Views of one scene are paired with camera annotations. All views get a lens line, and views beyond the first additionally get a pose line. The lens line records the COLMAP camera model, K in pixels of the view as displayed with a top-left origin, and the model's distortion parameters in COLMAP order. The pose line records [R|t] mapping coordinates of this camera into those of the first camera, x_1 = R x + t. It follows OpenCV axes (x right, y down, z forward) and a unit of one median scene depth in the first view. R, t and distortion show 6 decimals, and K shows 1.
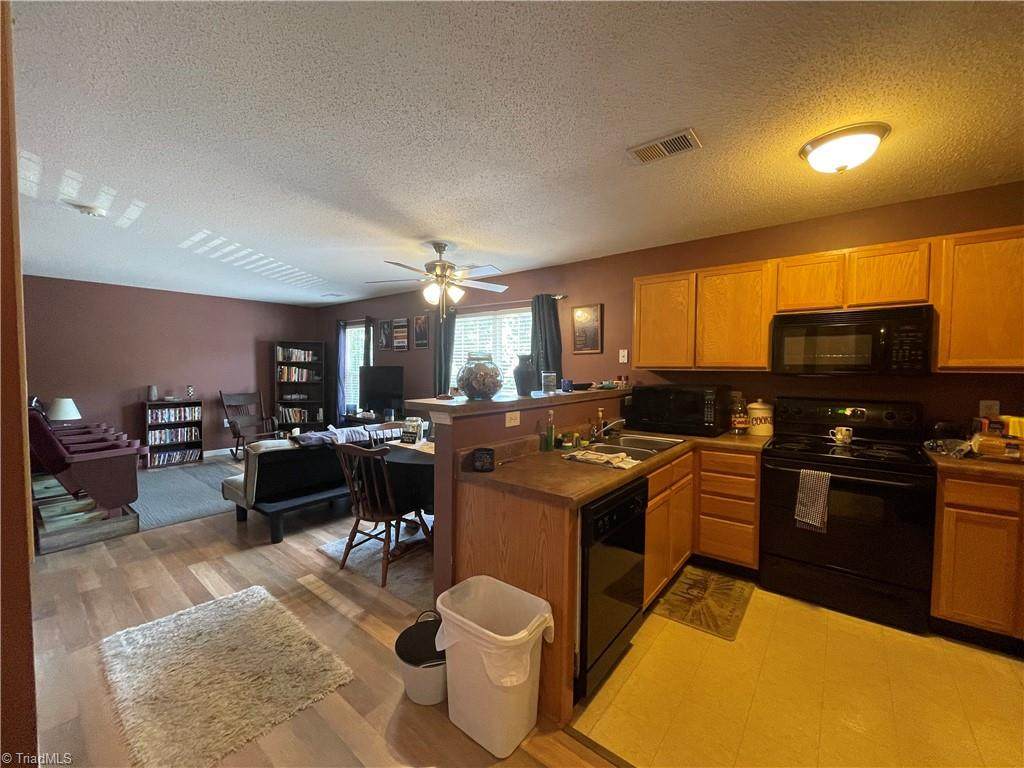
lens RADIAL K [[411.8, 0, 508.6], [0, 411.8, 382.8], [0, 0, 1]] dist [-0.004946, 0.000827]
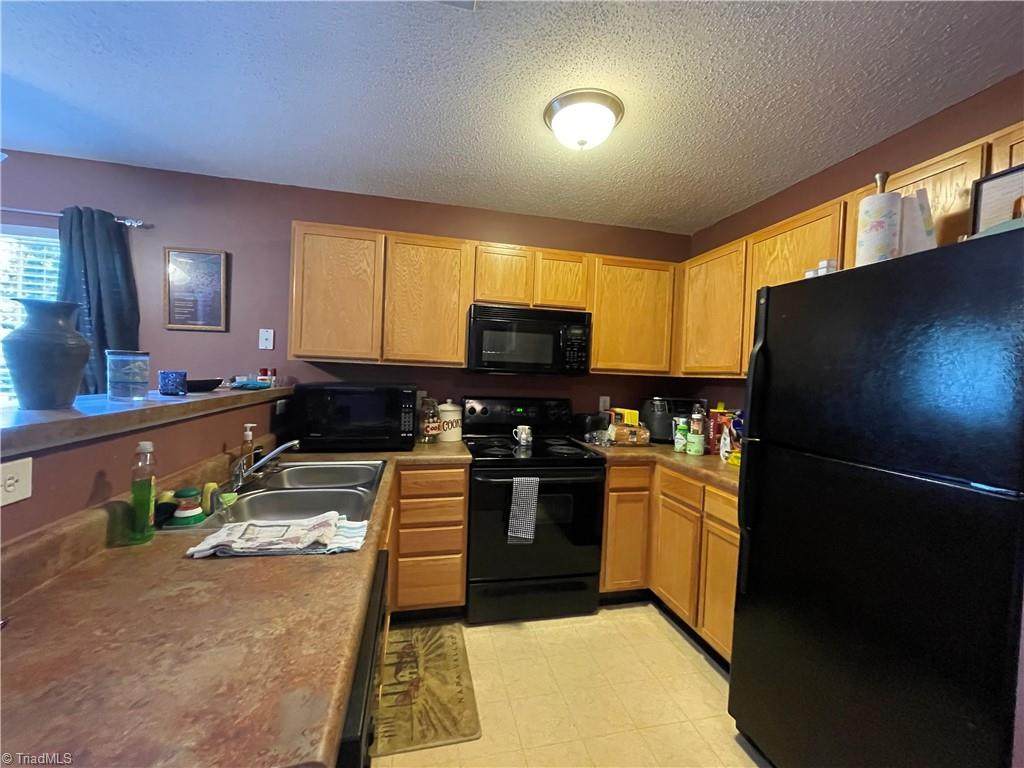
lens RADIAL K [[411.8, 0, 507.4], [0, 411.8, 383.1], [0, 0, 1]] dist [-0.004946, 0.000827]
pose [[0.620481, 0.004349, 0.784209, 0.003606], [-0.007139, 0.999975, 0.000103, 0.003741], [-0.784189, -0.005663, 0.620497, 0.407124]]
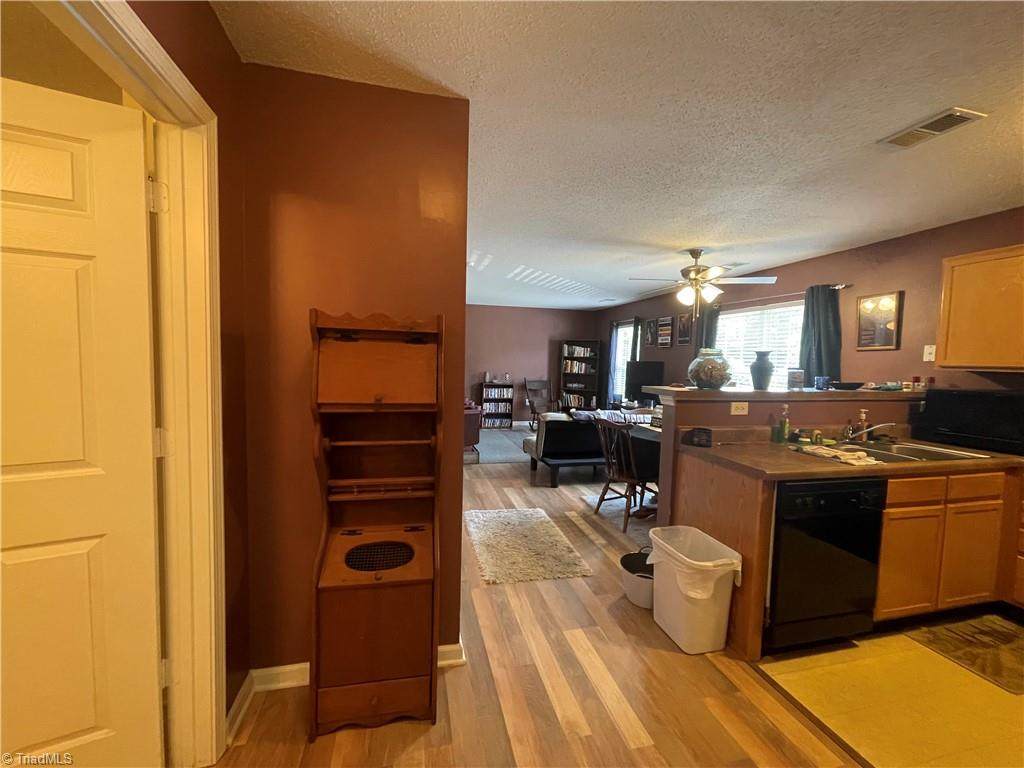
lens RADIAL K [[411.8, 0, 507.6], [0, 411.8, 385.9], [0, 0, 1]] dist [-0.004946, 0.000827]
pose [[0.793616, 0.053376, -0.606074, 0.155235], [-0.043865, 0.998572, 0.030503, 0.016989], [0.606836, 0.002378, 0.794823, -0.230007]]
